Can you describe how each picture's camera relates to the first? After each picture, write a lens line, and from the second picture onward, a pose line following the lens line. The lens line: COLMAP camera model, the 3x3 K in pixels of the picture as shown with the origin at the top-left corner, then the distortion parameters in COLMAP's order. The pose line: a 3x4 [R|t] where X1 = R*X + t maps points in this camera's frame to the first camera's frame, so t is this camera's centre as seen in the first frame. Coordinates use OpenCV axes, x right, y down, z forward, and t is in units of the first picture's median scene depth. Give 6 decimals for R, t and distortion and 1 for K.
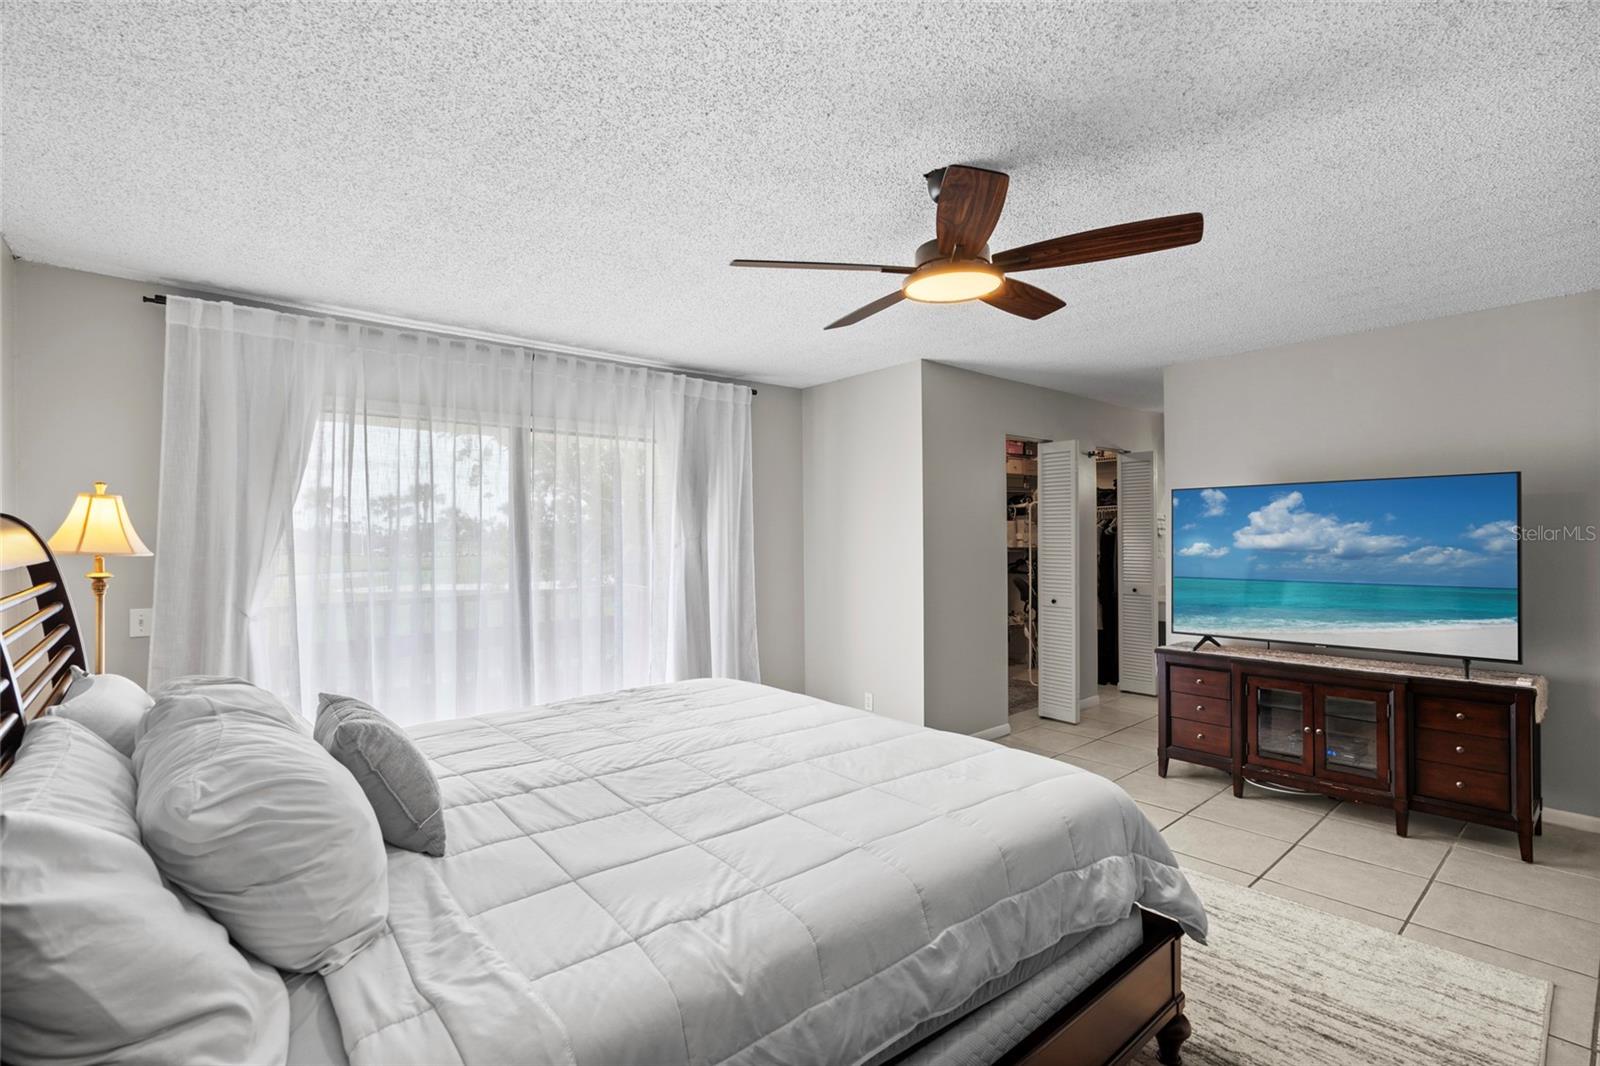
lens RADIAL K [[732.8, 0, 805.2], [0, 732.8, 529.1], [0, 0, 1]] dist [-0.000283, 0.000297]
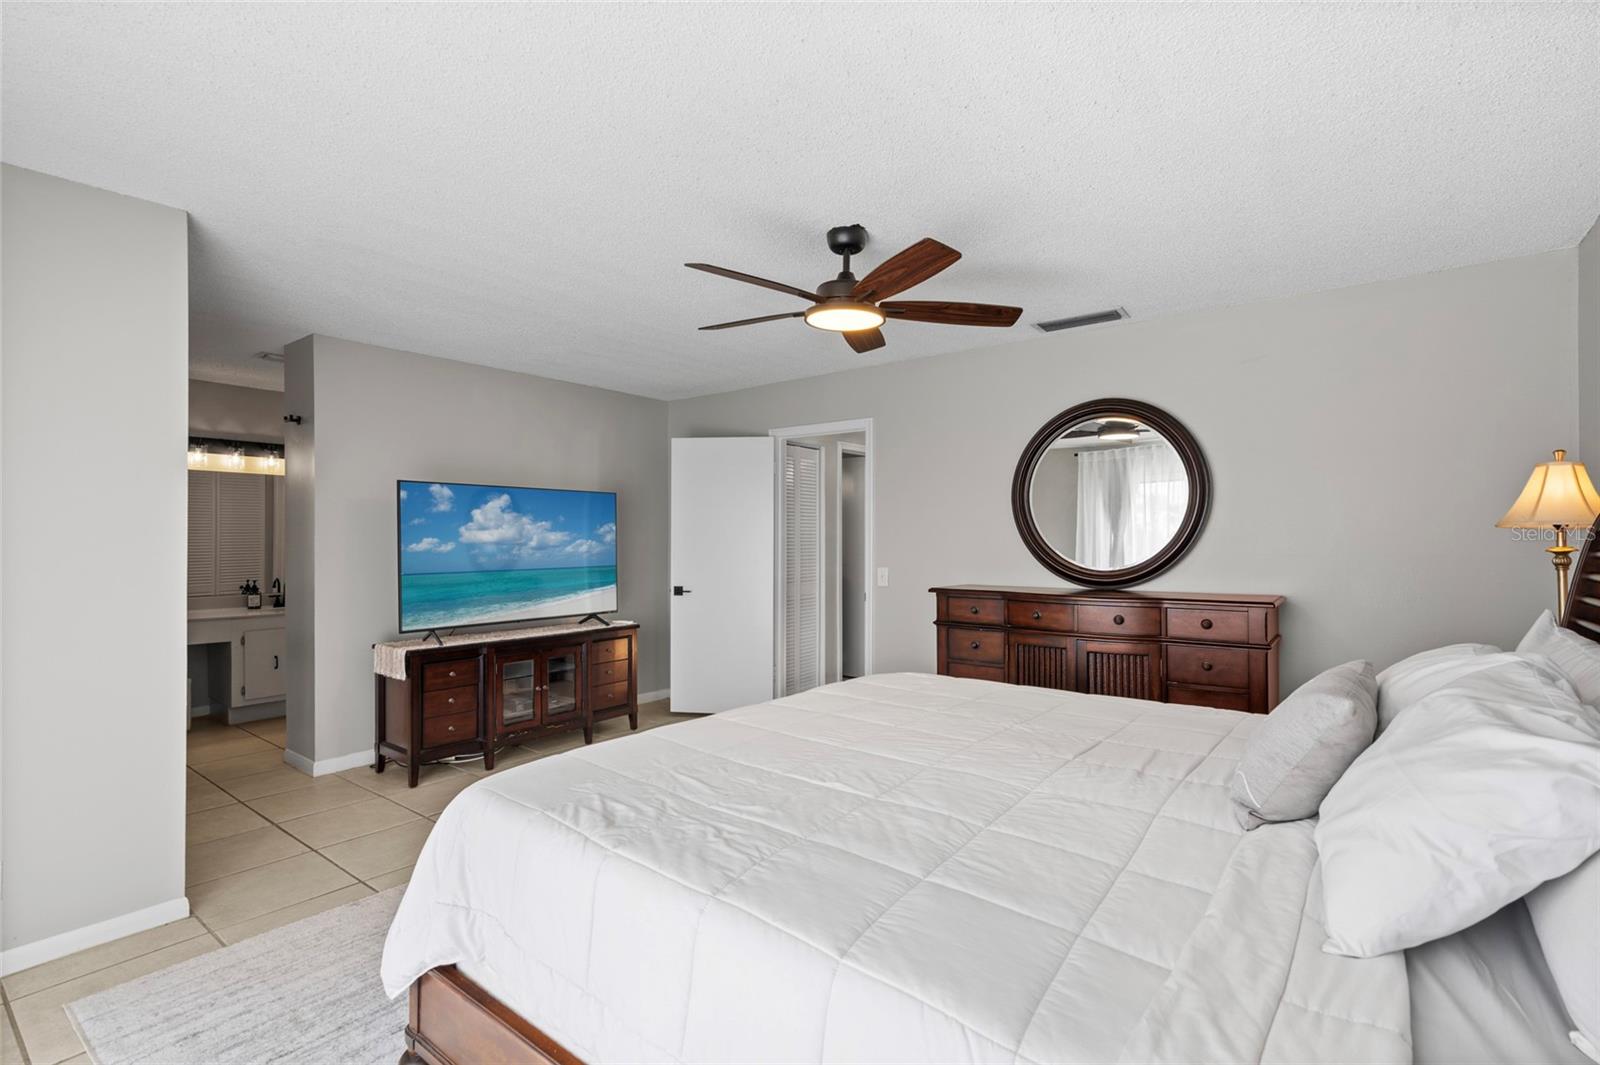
lens RADIAL K [[732.8, 0, 804.8], [0, 732.8, 536.7], [0, 0, 1]] dist [-0.000283, 0.000297]
pose [[-0.181649, 0.010244, 0.983310, -0.567917], [-0.002295, 0.999939, -0.010842, 0.028883], [-0.983361, -0.004226, -0.181615, 0.736822]]
